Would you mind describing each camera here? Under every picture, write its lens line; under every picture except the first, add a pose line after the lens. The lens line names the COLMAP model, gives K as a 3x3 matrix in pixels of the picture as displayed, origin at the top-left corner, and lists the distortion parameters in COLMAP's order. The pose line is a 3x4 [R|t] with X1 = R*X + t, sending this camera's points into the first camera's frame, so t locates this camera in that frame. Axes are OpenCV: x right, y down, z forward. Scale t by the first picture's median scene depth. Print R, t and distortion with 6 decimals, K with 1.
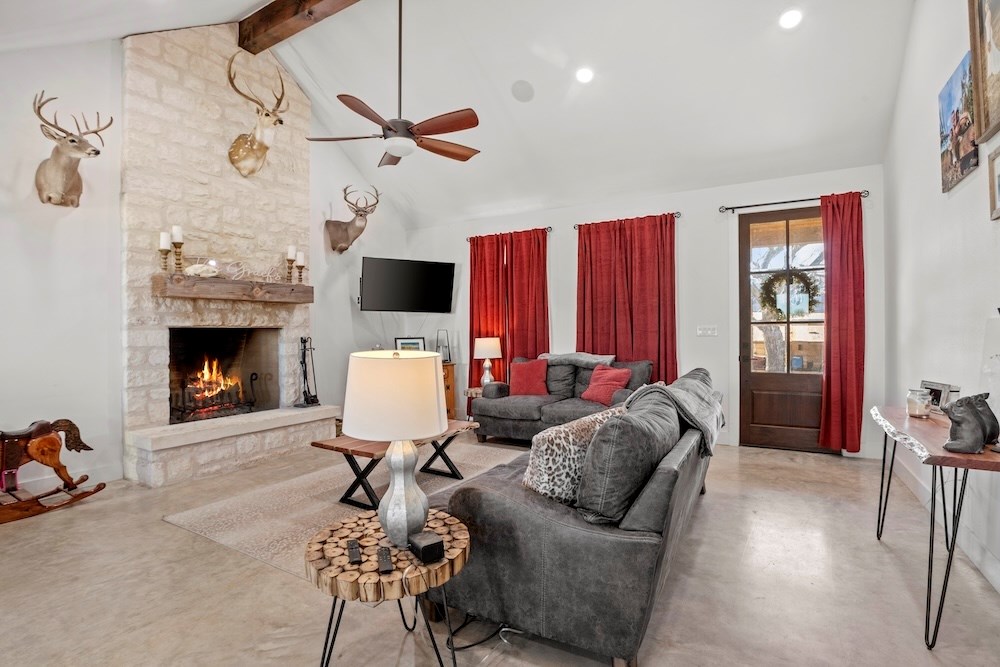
lens RADIAL K [[474.6, 0, 496.3], [0, 474.6, 332.0], [0, 0, 1]] dist [-0.038506, 0.009317]
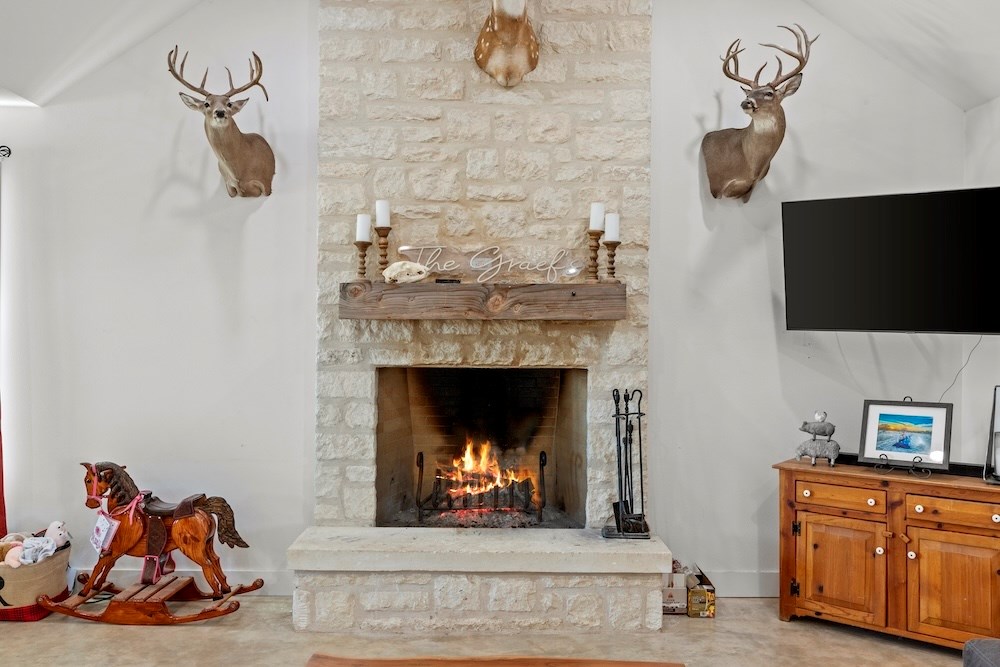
lens RADIAL K [[787.3, 0, 501.7], [0, 787.3, 334.4], [0, 0, 1]] dist [0.012113, -0.016114]
pose [[0.515028, 0.010605, -0.857108, 0.244280], [-0.011244, 0.999921, 0.005616, -0.054823], [0.857100, 0.006746, 0.515106, 0.546103]]
